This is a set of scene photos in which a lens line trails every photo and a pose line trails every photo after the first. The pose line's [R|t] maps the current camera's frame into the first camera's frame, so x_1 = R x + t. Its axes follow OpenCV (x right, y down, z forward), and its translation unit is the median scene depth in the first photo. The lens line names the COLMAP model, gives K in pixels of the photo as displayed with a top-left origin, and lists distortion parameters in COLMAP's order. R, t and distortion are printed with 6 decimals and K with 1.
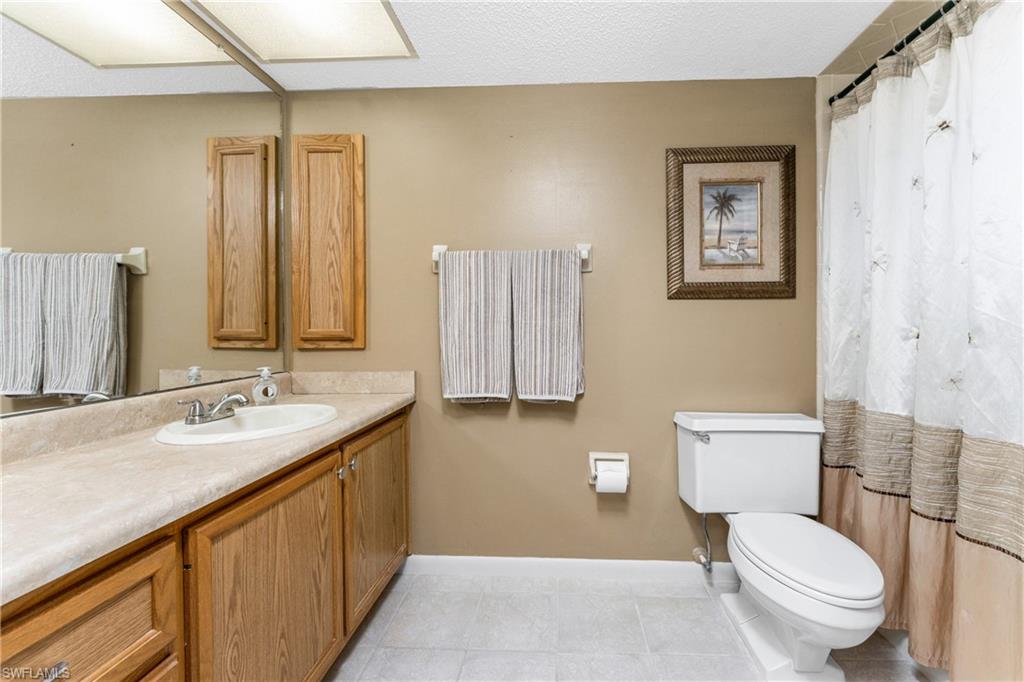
lens RADIAL K [[445.4, 0, 534.2], [0, 445.4, 333.5], [0, 0, 1]] dist [-0.001862, -0.000223]
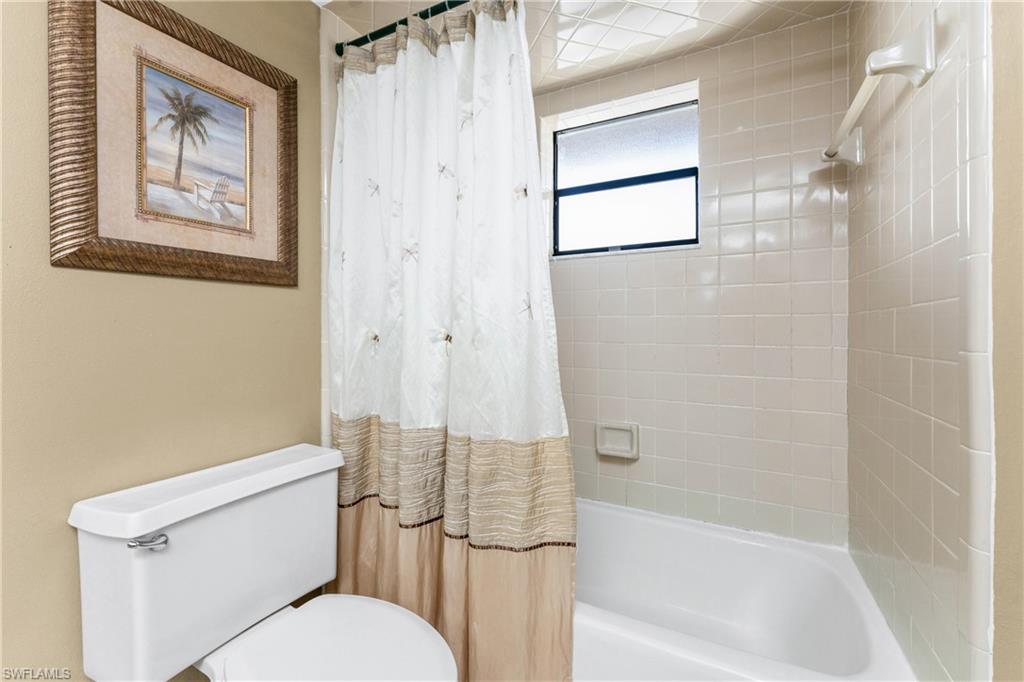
lens RADIAL K [[434.1, 0, 532.2], [0, 434.1, 324.3], [0, 0, 1]] dist [-0.001018, -0.000240]
pose [[0.390417, 0.007463, 0.920608, 0.083705], [0.007779, 0.999905, -0.011405, -0.007819], [-0.920605, 0.011614, 0.390322, 0.376459]]
